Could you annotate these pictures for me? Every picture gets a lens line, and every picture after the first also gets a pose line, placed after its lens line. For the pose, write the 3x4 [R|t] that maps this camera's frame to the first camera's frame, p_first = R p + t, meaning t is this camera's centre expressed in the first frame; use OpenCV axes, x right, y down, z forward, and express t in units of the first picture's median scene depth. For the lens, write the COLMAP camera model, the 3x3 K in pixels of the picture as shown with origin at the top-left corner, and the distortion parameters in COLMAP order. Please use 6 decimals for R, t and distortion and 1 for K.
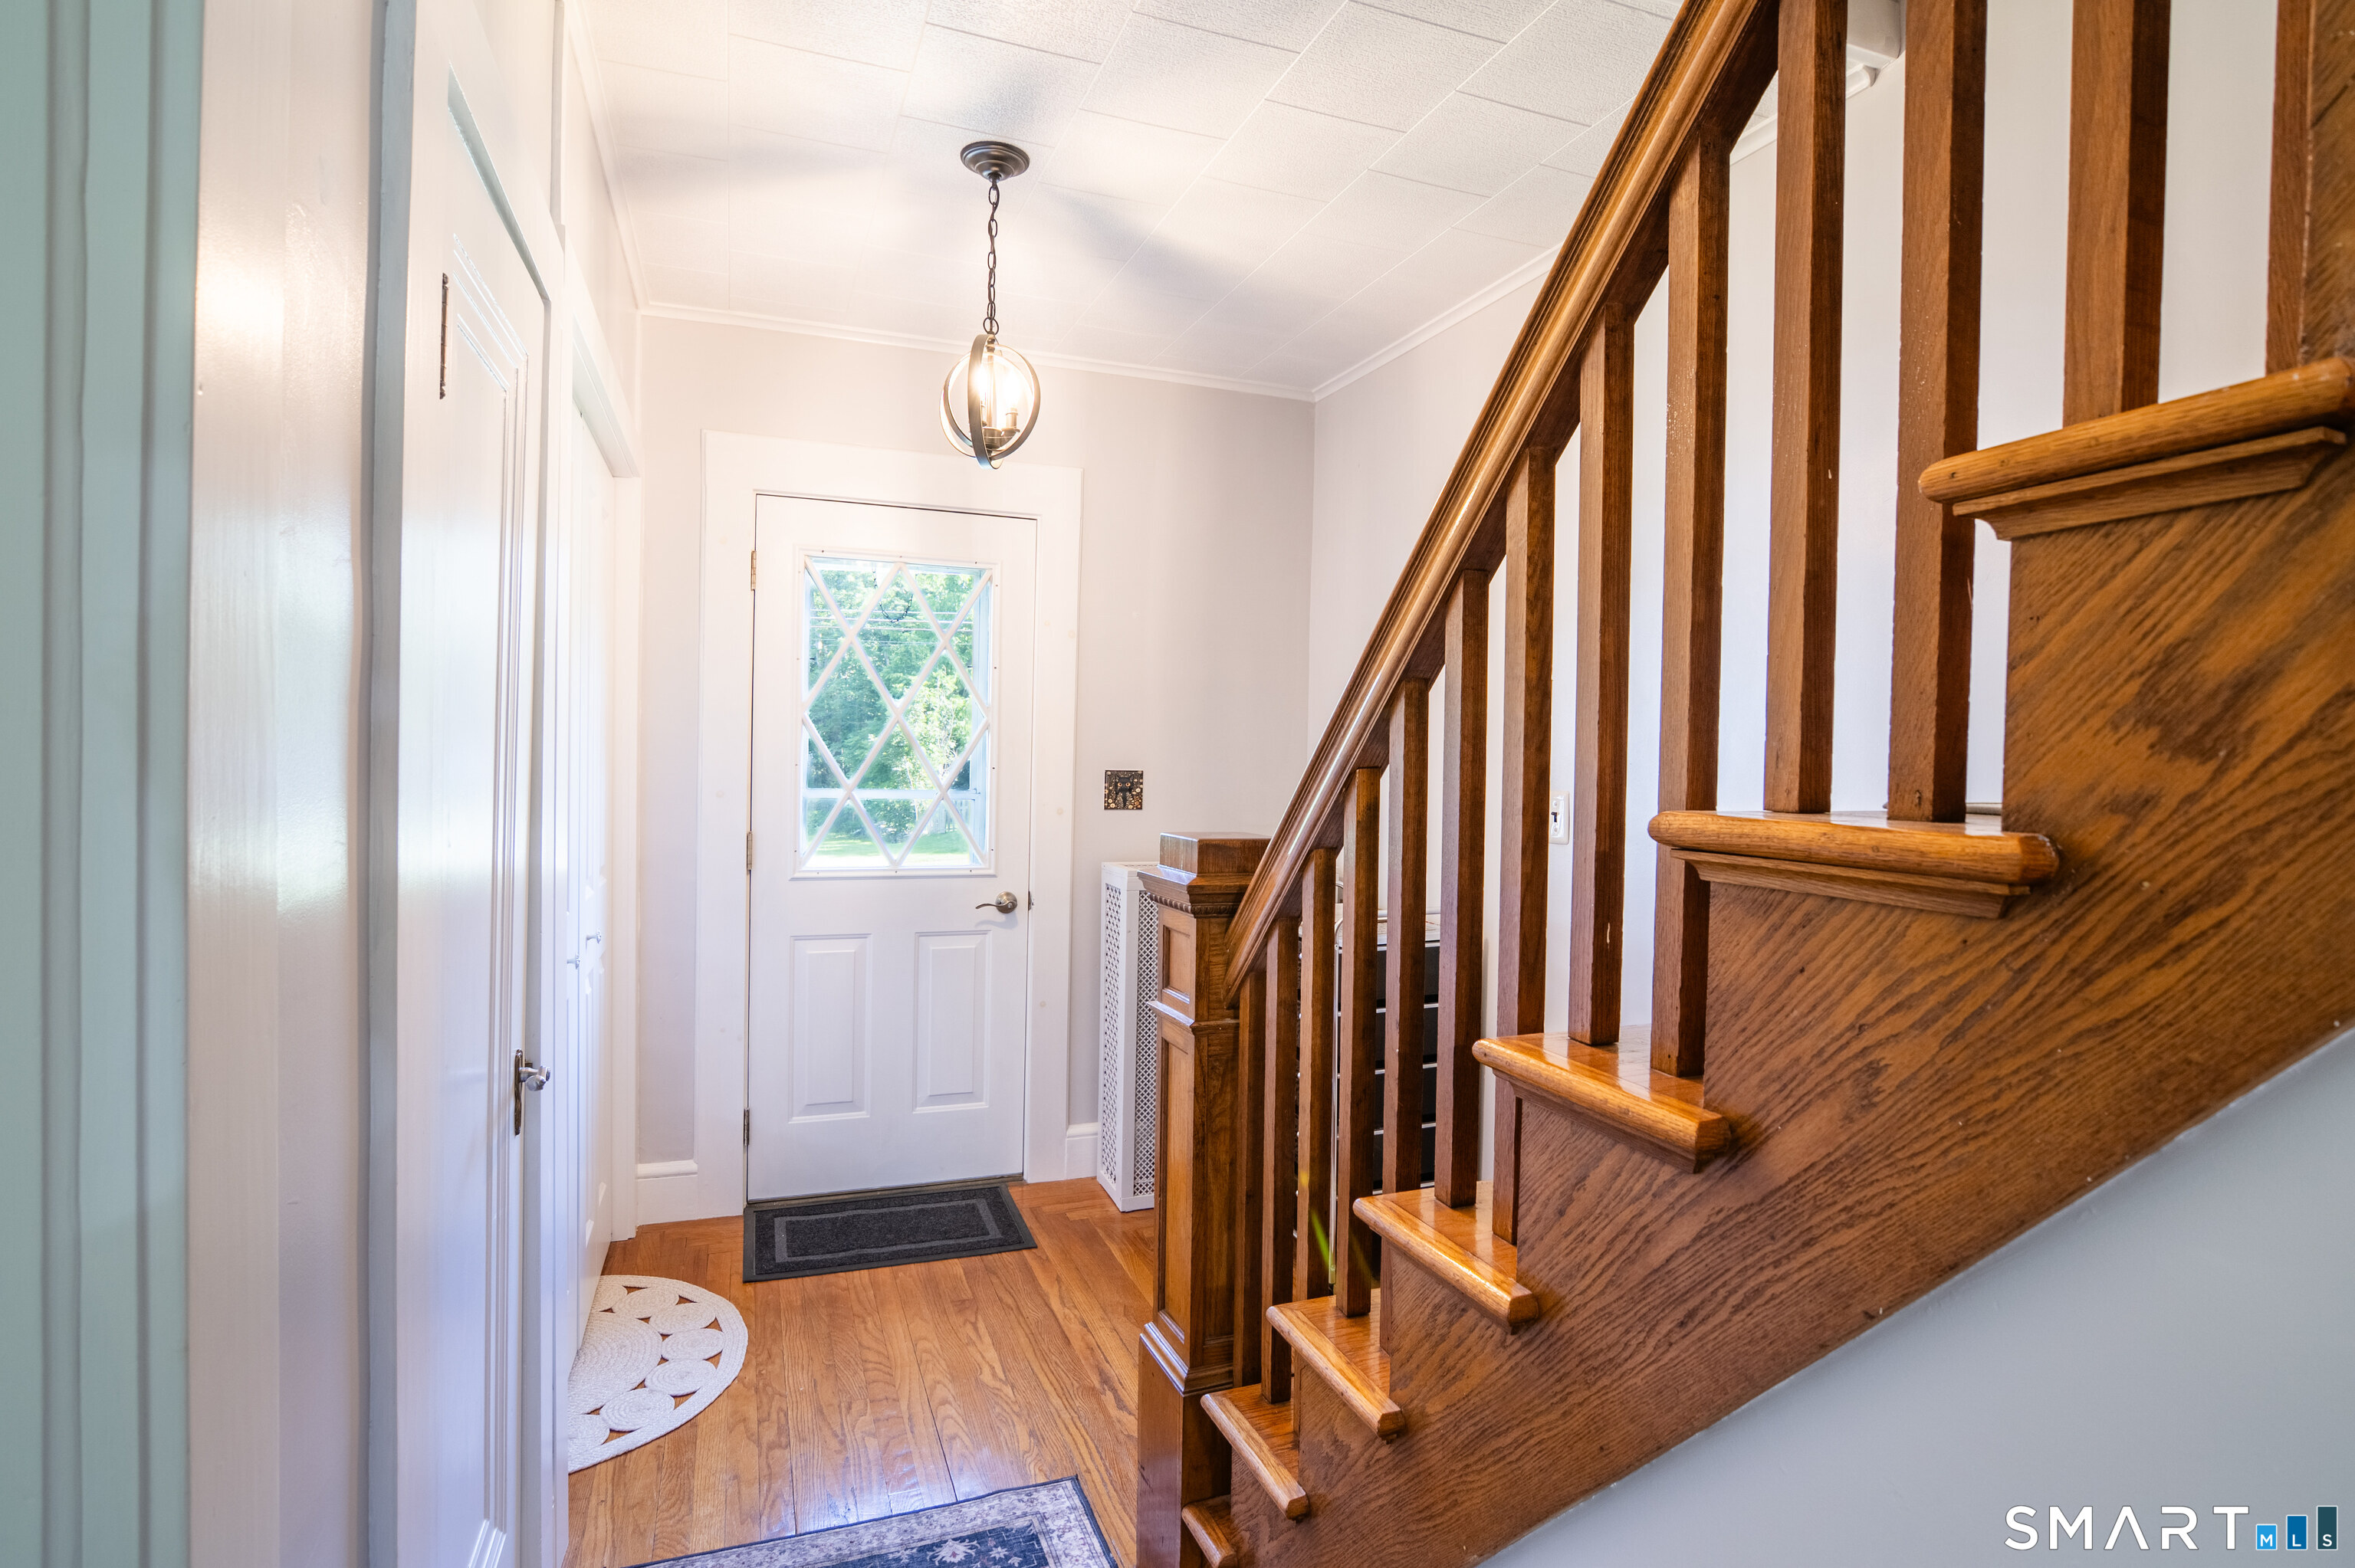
lens RADIAL K [[1151.6, 0, 1162.9], [0, 1151.6, 780.2], [0, 0, 1]] dist [-0.026806, -0.000589]
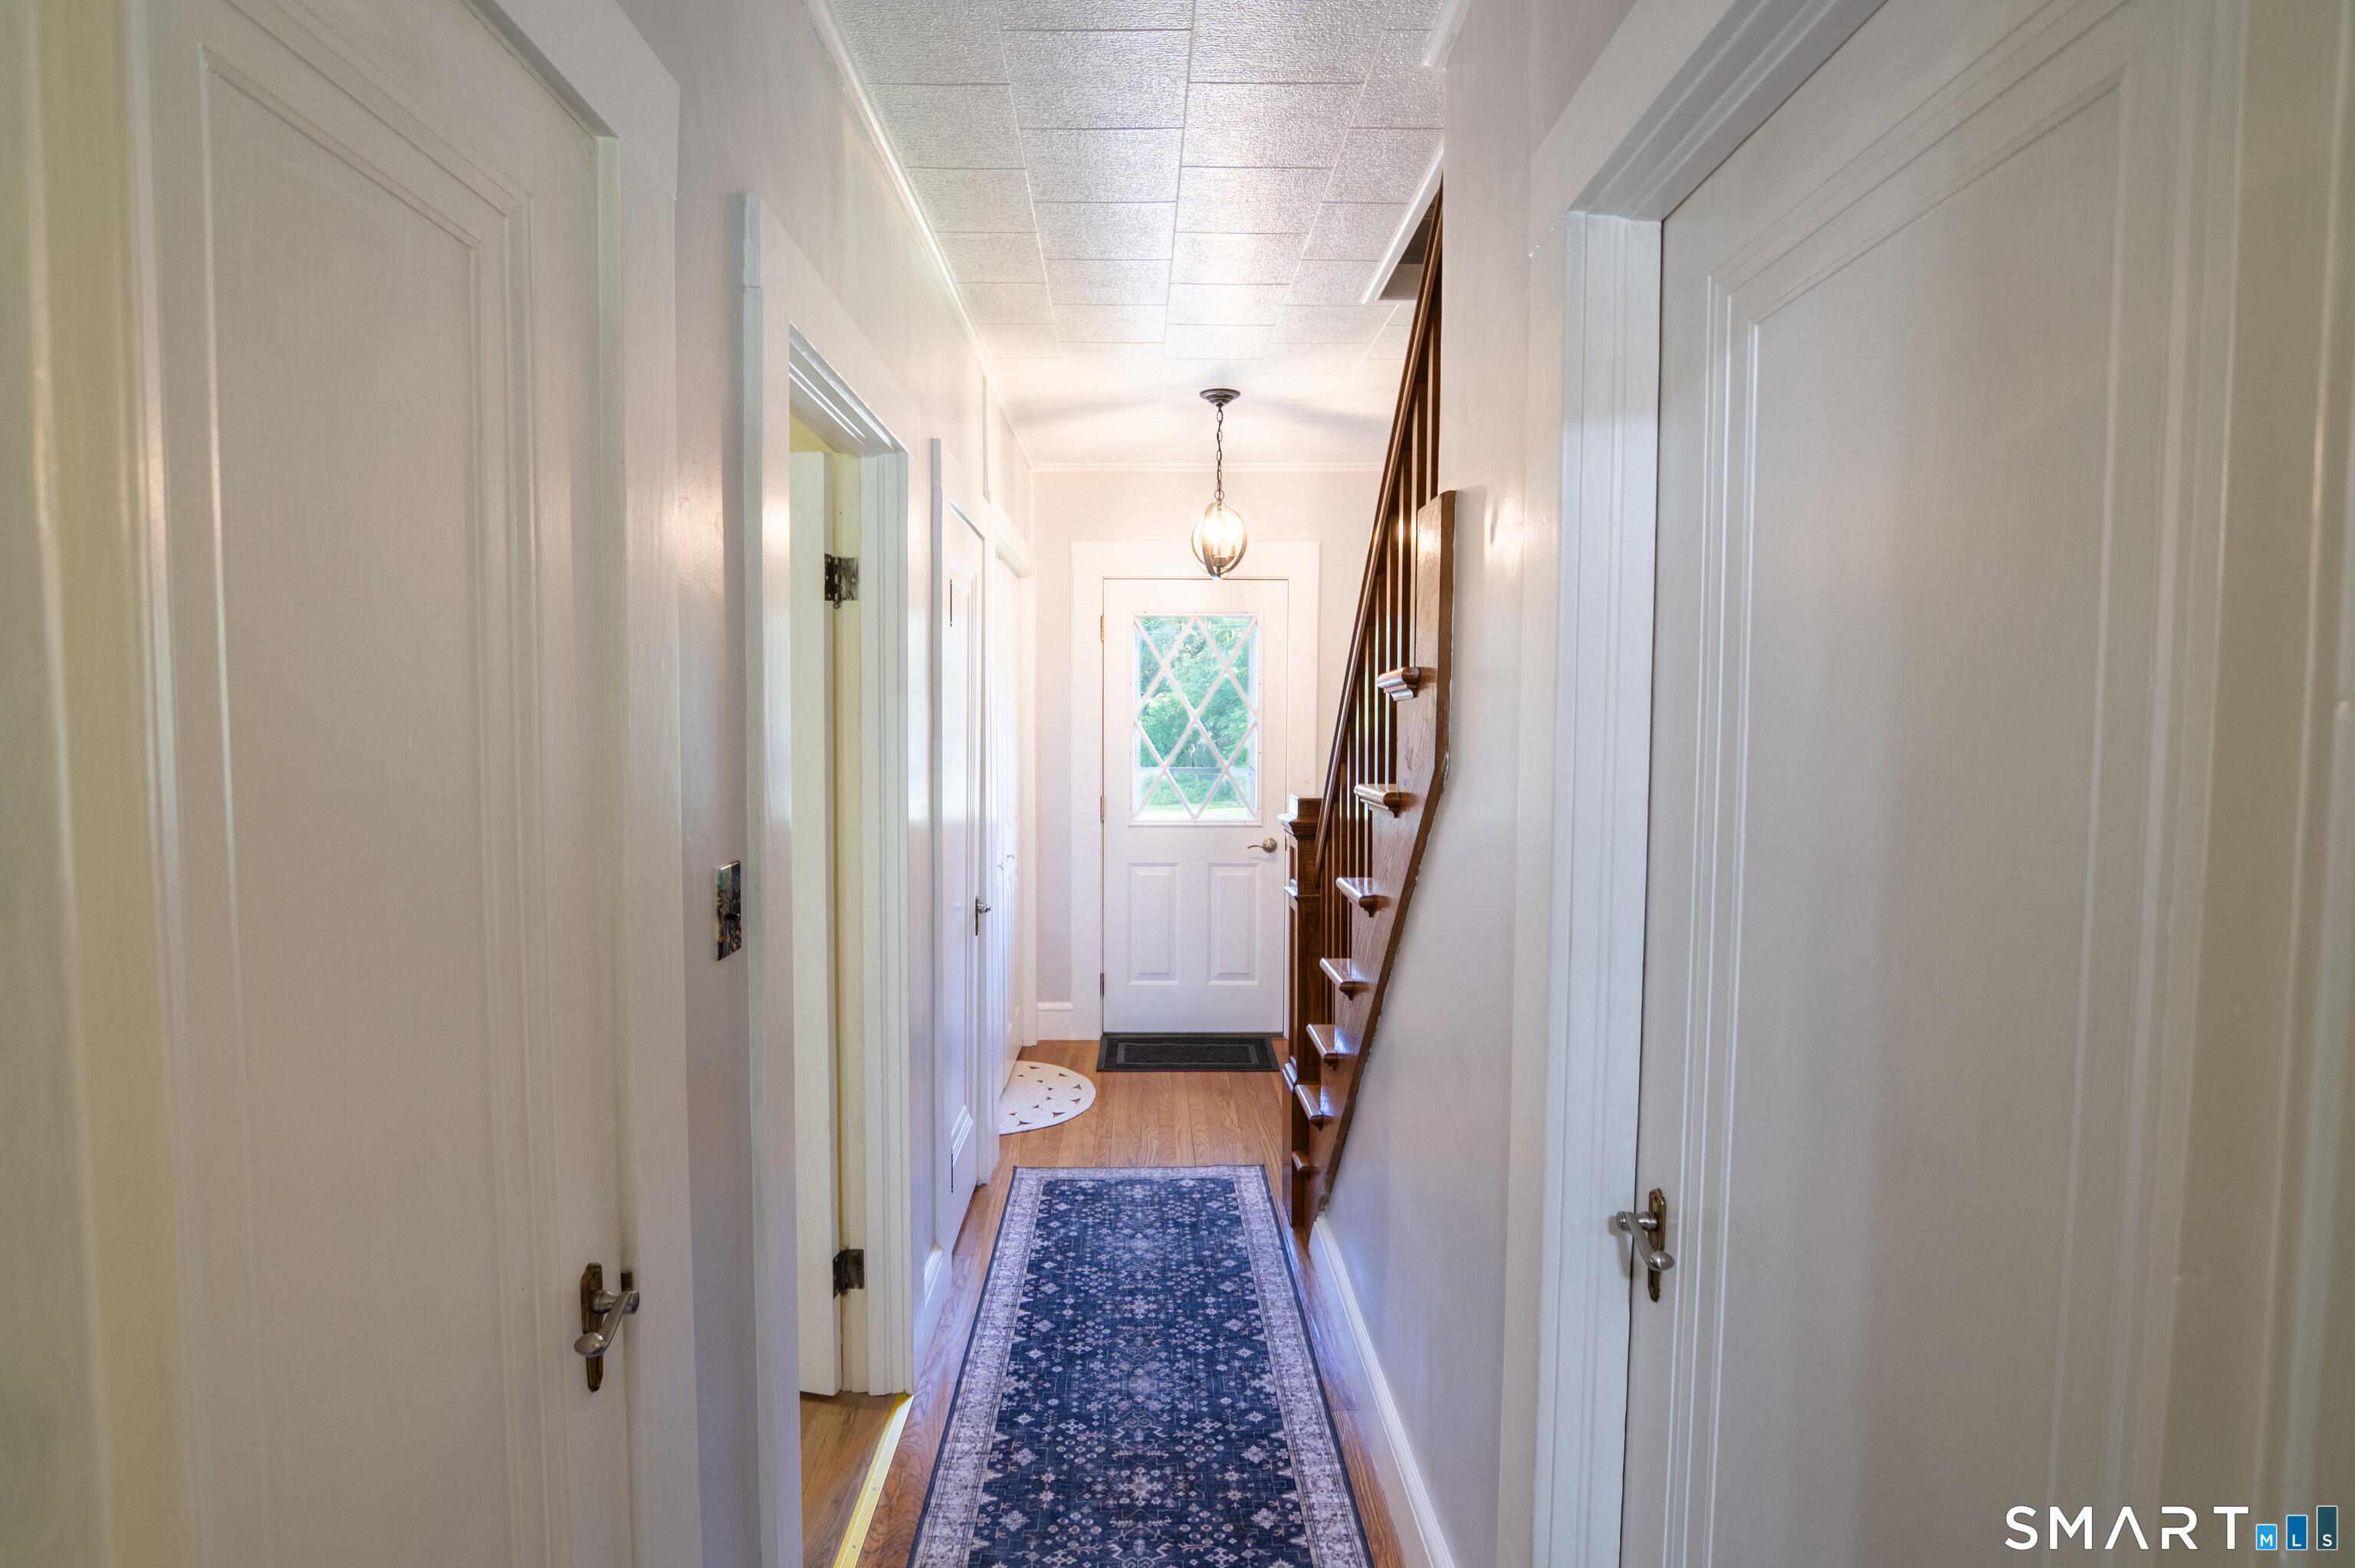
lens RADIAL K [[1151.6, 0, 1162.9], [0, 1151.6, 780.2], [0, 0, 1]] dist [-0.026806, -0.000589]
pose [[0.944509, -0.000295, -0.328487, 0.264215], [0.009164, 0.999634, 0.025454, -0.016861], [0.328359, -0.027052, 0.944166, -0.512954]]
